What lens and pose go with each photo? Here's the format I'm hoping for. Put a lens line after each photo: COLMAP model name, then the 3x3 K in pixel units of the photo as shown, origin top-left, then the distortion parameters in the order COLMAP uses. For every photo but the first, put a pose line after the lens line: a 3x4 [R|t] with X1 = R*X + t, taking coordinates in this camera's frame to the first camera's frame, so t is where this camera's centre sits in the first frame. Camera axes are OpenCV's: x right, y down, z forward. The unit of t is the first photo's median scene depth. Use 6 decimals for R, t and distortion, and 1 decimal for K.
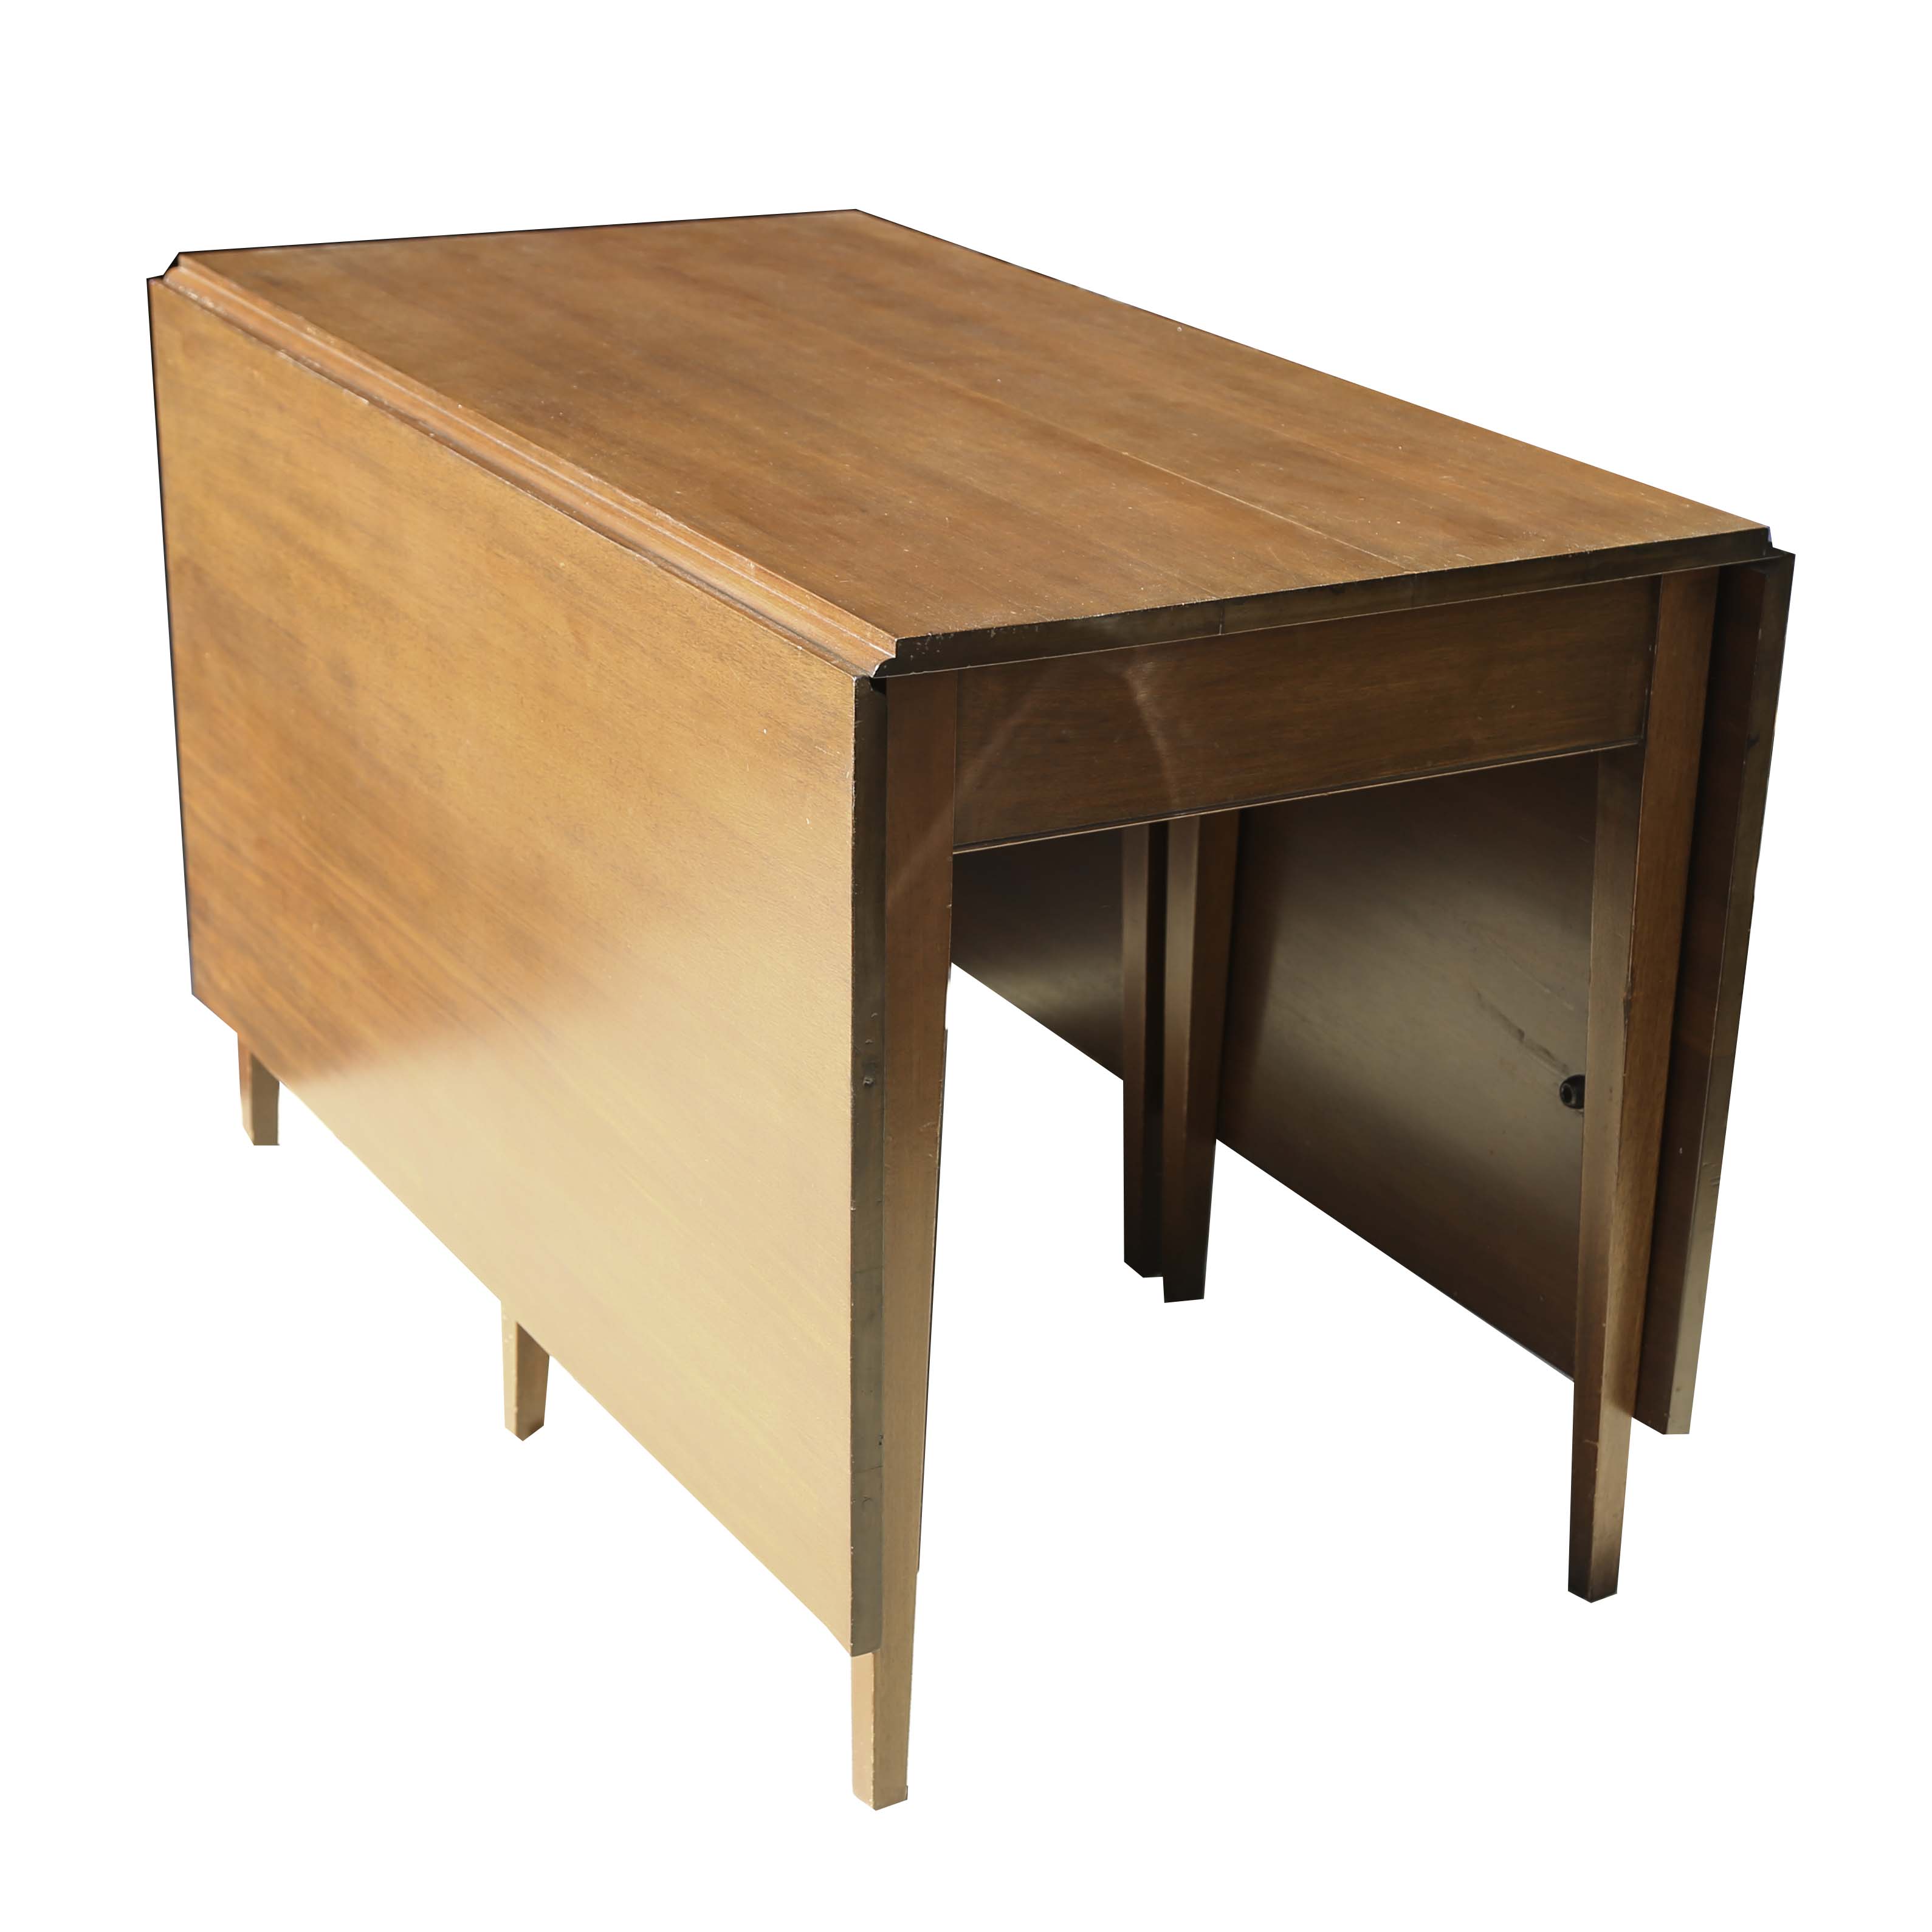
lens RADIAL K [[3789.0, 0, 965.1], [0, 3789.0, 965.1], [0, 0, 1]] dist [0.181143, 0.000000]
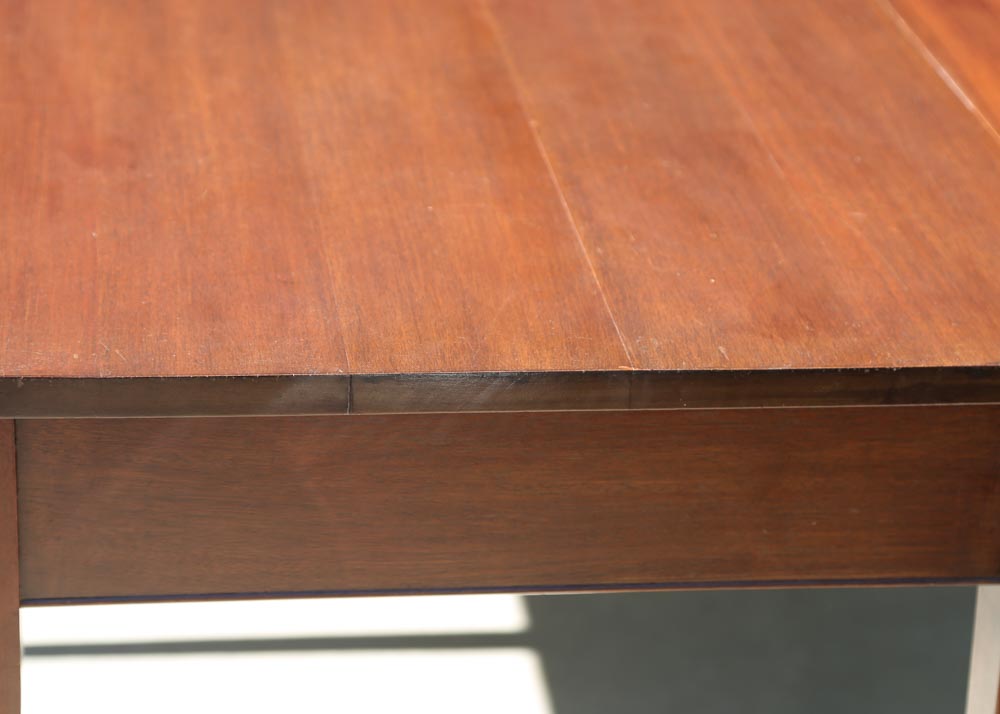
lens RADIAL K [[2679.5, 0, 501.1], [0, 2679.5, 360.3], [0, 0, 1]] dist [0.410808, 0.000000]
pose [[0.925888, 0.179560, -0.332399, 0.264605], [-0.154486, 0.982858, 0.100618, -0.148456], [0.344768, -0.041810, 0.937756, 0.426006]]
